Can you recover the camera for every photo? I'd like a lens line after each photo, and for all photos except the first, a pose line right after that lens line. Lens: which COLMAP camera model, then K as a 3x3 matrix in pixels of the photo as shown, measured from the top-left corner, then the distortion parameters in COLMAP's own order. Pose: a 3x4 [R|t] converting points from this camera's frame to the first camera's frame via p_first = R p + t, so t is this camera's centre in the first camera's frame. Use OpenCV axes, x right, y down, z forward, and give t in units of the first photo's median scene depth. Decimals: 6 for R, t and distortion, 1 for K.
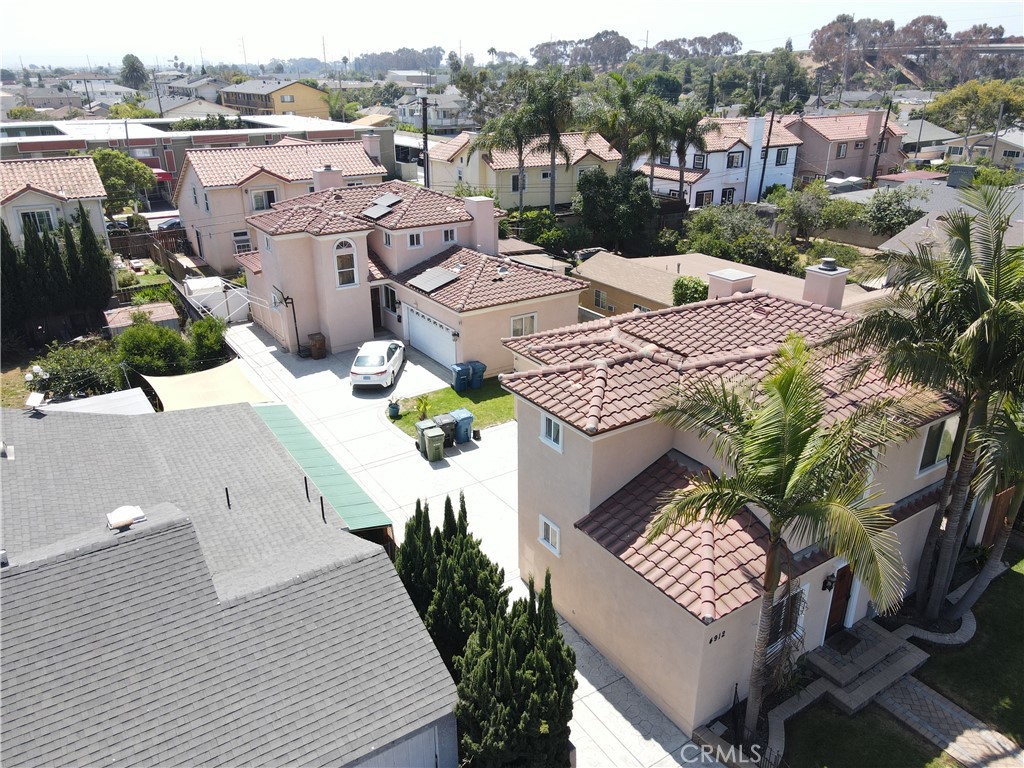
lens RADIAL K [[754.7, 0, 514.7], [0, 754.7, 378.5], [0, 0, 1]] dist [0.010931, 0.003915]
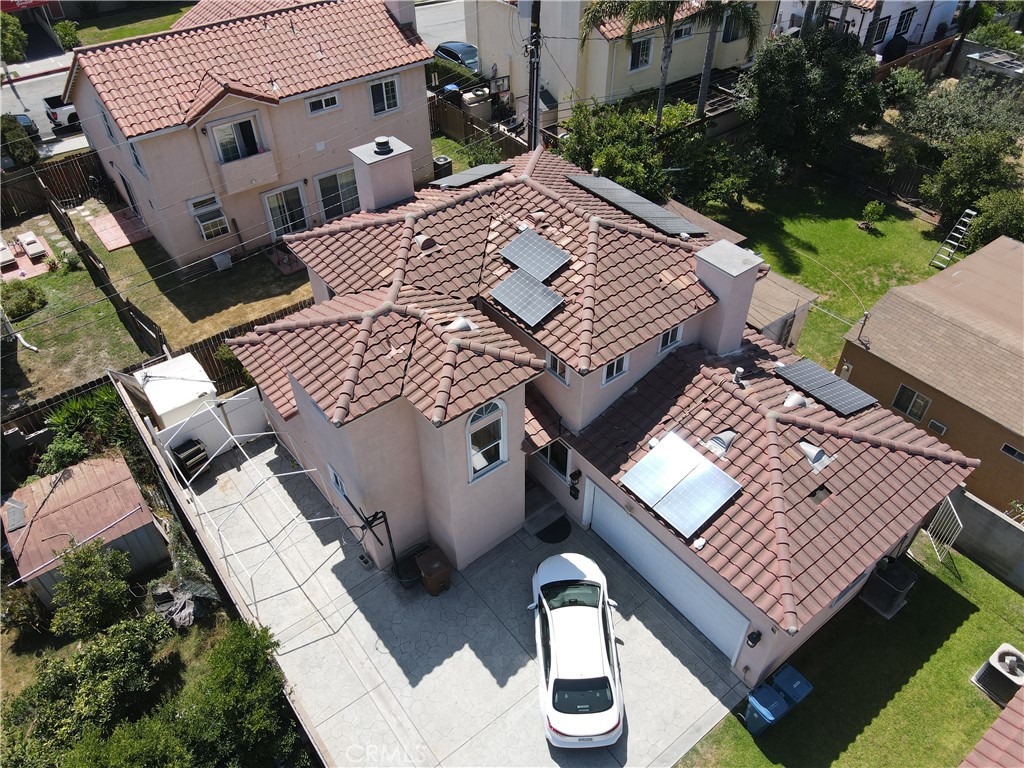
lens RADIAL K [[754.7, 0, 514.7], [0, 754.7, 378.5], [0, 0, 1]] dist [0.010931, 0.003915]
pose [[0.997084, -0.055453, 0.052427, -0.329887], [0.034829, 0.941951, 0.333939, -0.506823], [-0.067901, -0.331139, 0.941136, 0.792584]]
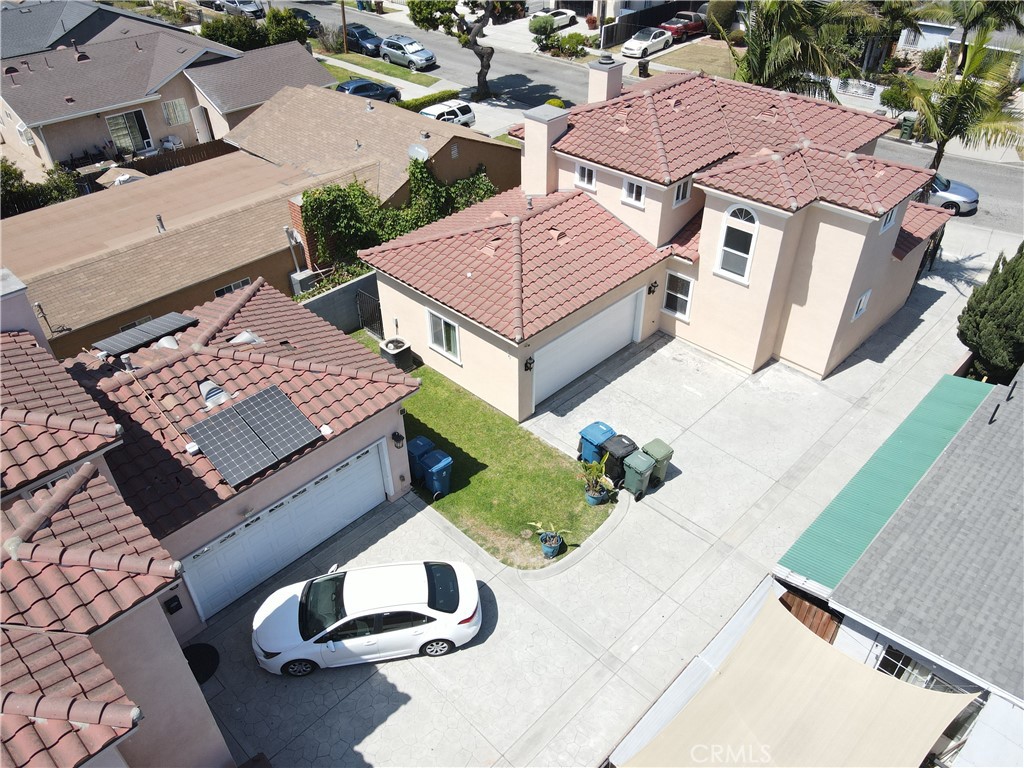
lens RADIAL K [[754.7, 0, 514.7], [0, 754.7, 378.5], [0, 0, 1]] dist [0.010931, 0.003915]
pose [[-0.209476, -0.587590, 0.781574, -0.666660], [0.378769, 0.688142, 0.618865, -0.525233], [-0.901473, 0.425673, 0.078412, 1.129920]]
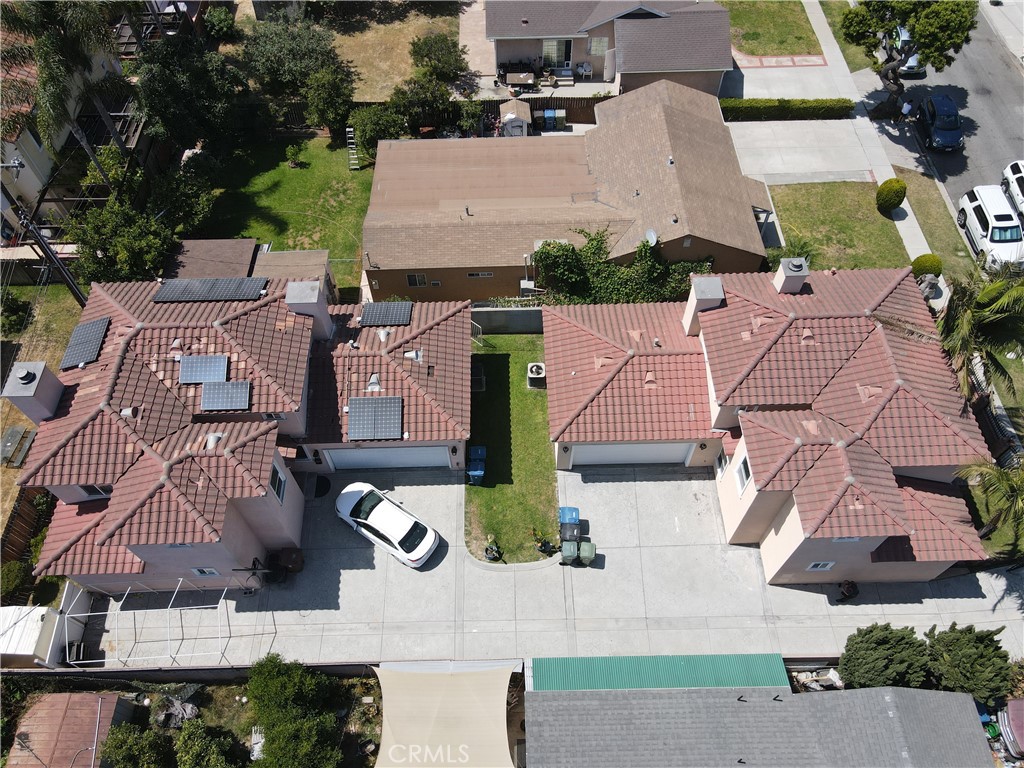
lens RADIAL K [[754.7, 0, 514.7], [0, 754.7, 378.5], [0, 0, 1]] dist [0.010931, 0.003915]
pose [[0.533230, -0.705547, 0.466765, -0.556042], [0.329942, 0.681504, 0.653216, -0.951379], [-0.778976, -0.194309, 0.596188, 0.502961]]
